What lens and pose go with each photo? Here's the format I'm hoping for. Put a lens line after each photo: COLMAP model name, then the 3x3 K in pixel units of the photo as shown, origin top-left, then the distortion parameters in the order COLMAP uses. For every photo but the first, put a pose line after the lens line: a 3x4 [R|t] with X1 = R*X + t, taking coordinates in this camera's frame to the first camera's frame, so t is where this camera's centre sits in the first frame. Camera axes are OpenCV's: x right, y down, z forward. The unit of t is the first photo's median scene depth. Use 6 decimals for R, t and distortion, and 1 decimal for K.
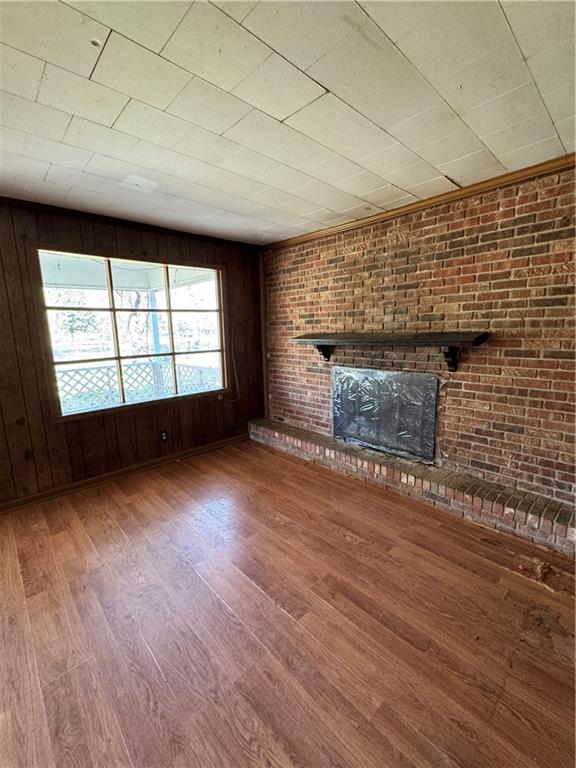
lens RADIAL K [[328.7, 0, 289.3], [0, 328.7, 382.9], [0, 0, 1]] dist [-0.001763, -0.000497]
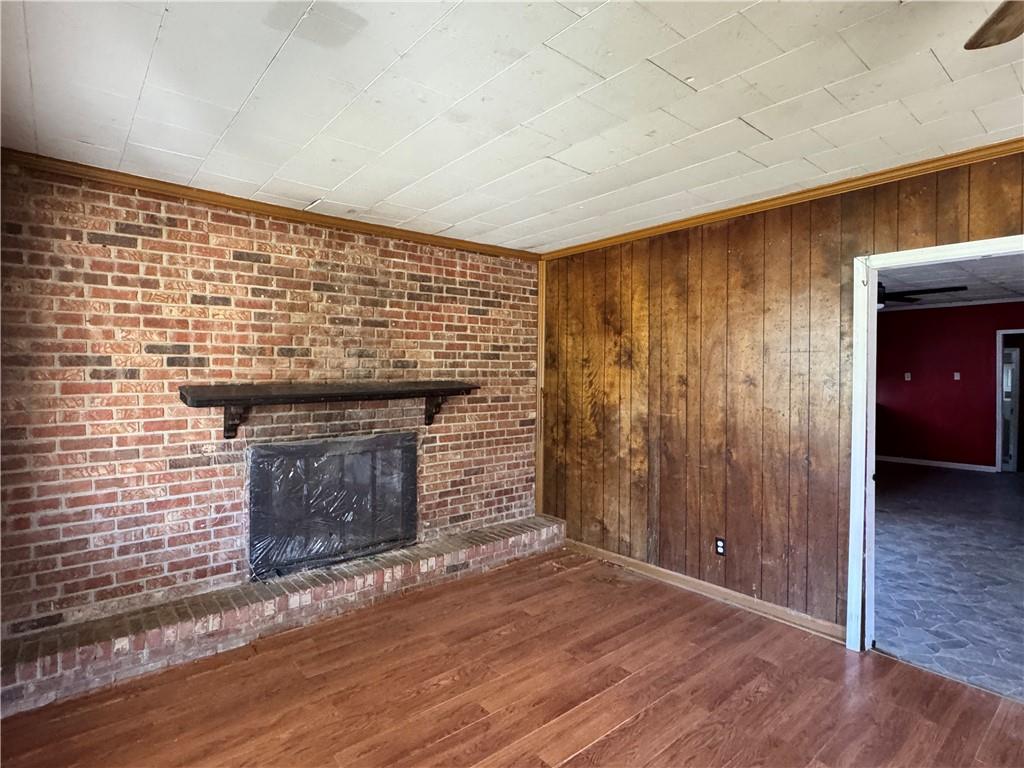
lens RADIAL K [[537.5, 0, 513.4], [0, 537.5, 381.9], [0, 0, 1]] dist [0.000401, 0.000126]
pose [[0.053960, 0.002863, 0.998539, -0.918273], [0.163249, 0.986516, -0.011651, -0.092218], [-0.985108, 0.163639, 0.052765, 0.654739]]
